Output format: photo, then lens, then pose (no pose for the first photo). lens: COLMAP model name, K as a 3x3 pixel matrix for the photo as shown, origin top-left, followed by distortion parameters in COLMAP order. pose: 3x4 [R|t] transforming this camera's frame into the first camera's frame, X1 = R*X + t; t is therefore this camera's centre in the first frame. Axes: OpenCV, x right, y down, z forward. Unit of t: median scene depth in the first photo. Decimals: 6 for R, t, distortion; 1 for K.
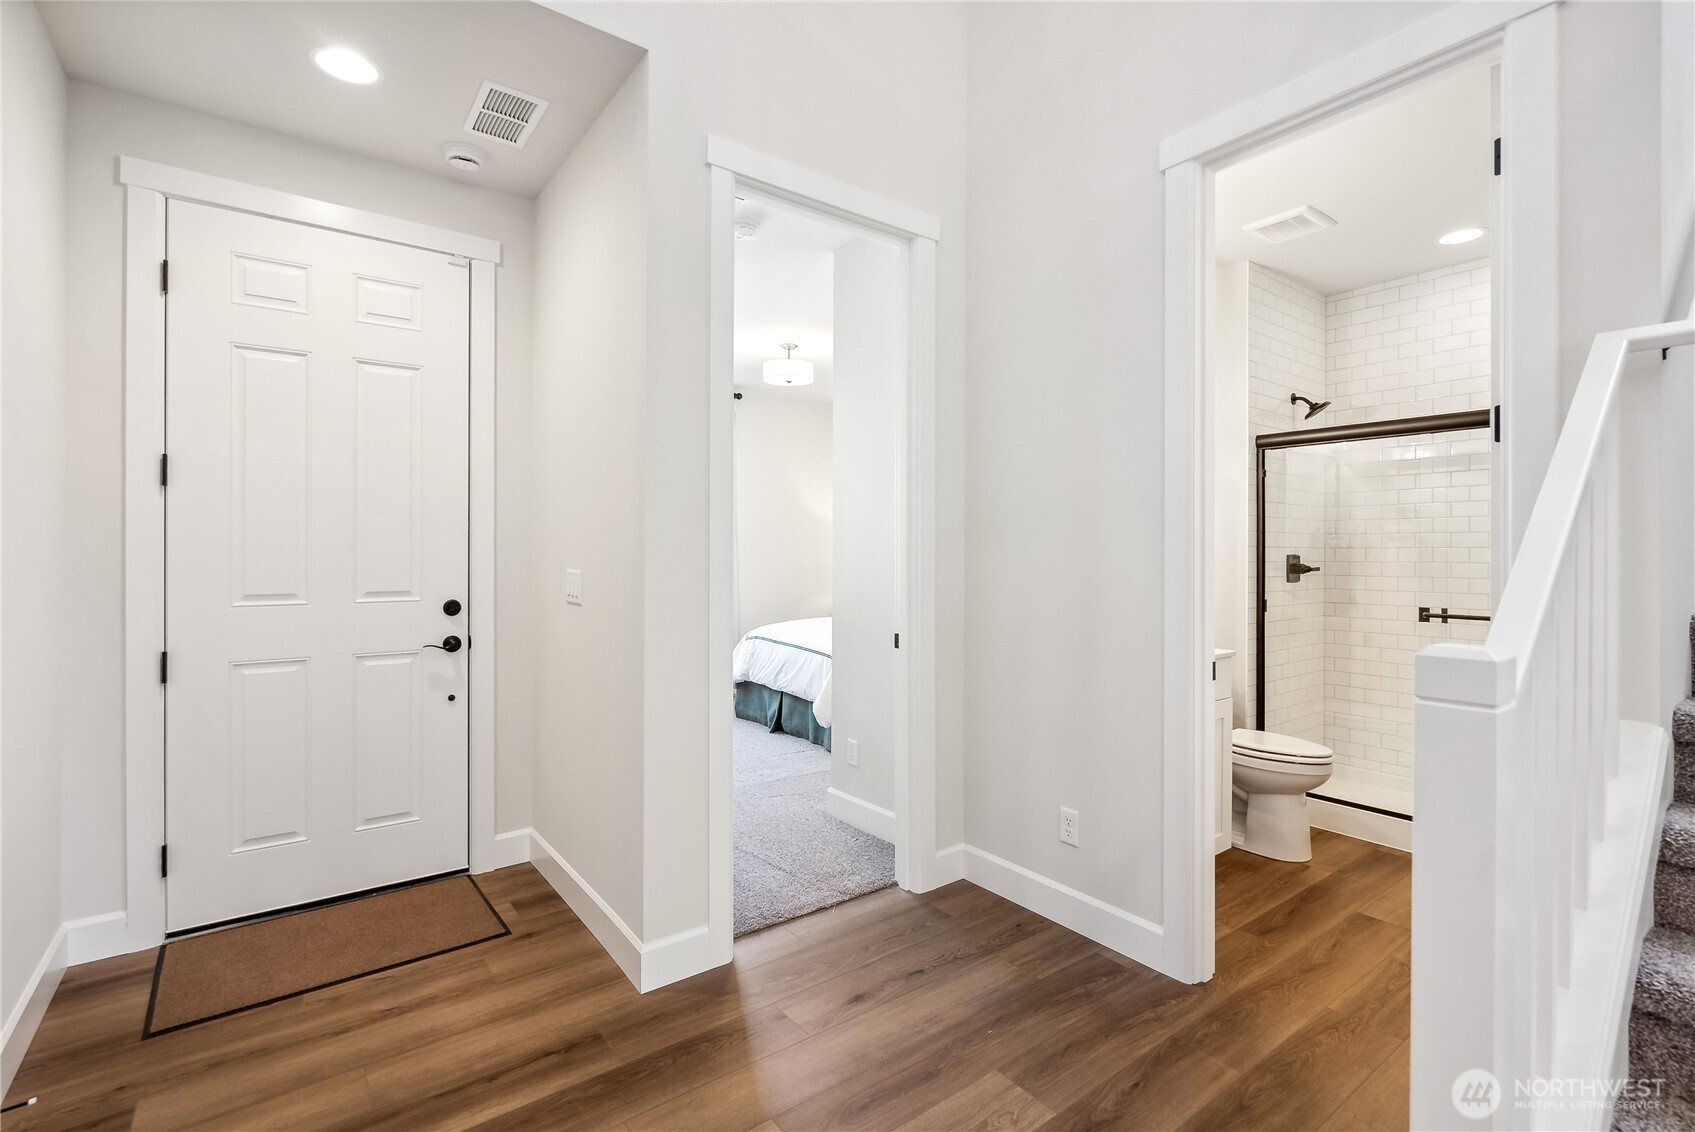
lens RADIAL K [[787.2, 0, 844.2], [0, 787.2, 561.3], [0, 0, 1]] dist [0.017057, -0.003007]
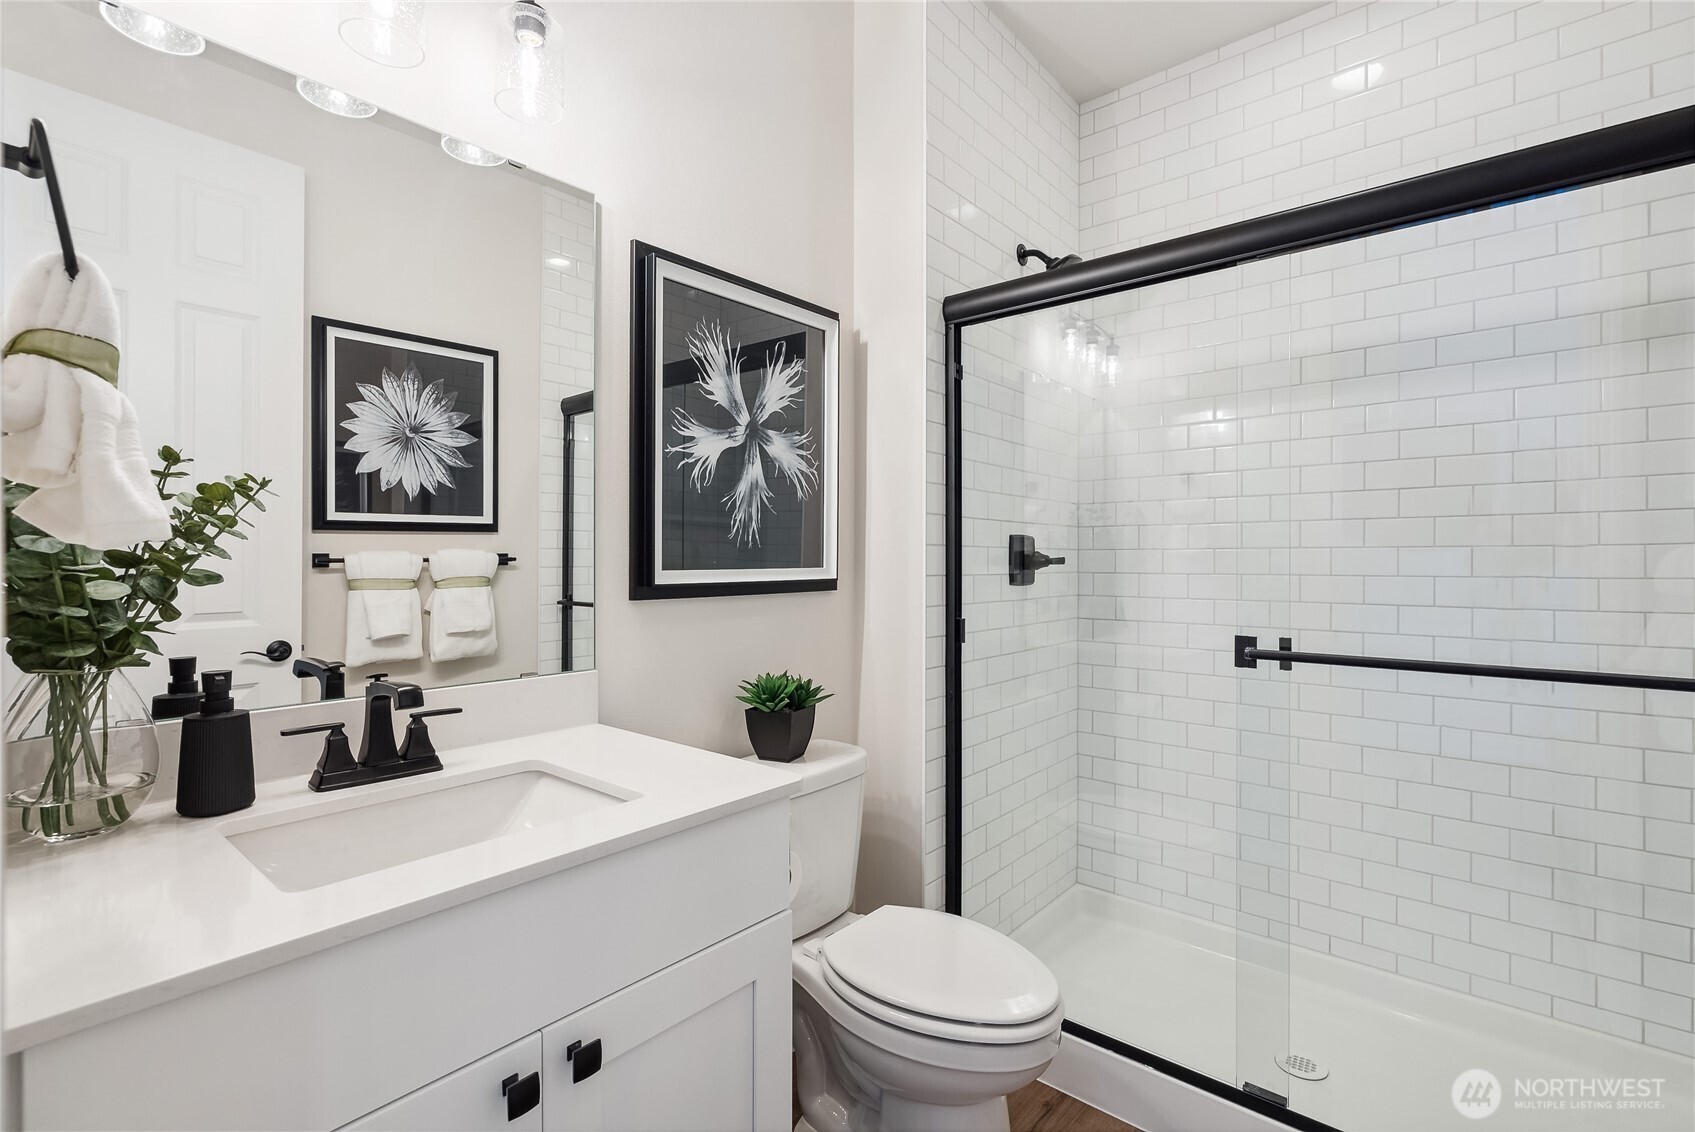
lens RADIAL K [[787.2, 0, 835.5], [0, 787.2, 570.9], [0, 0, 1]] dist [0.017057, -0.003007]
pose [[0.979216, -0.003807, 0.202782, 0.347574], [0.003066, 0.999987, 0.003966, 0.014988], [-0.202795, -0.003262, 0.979216, 0.514265]]
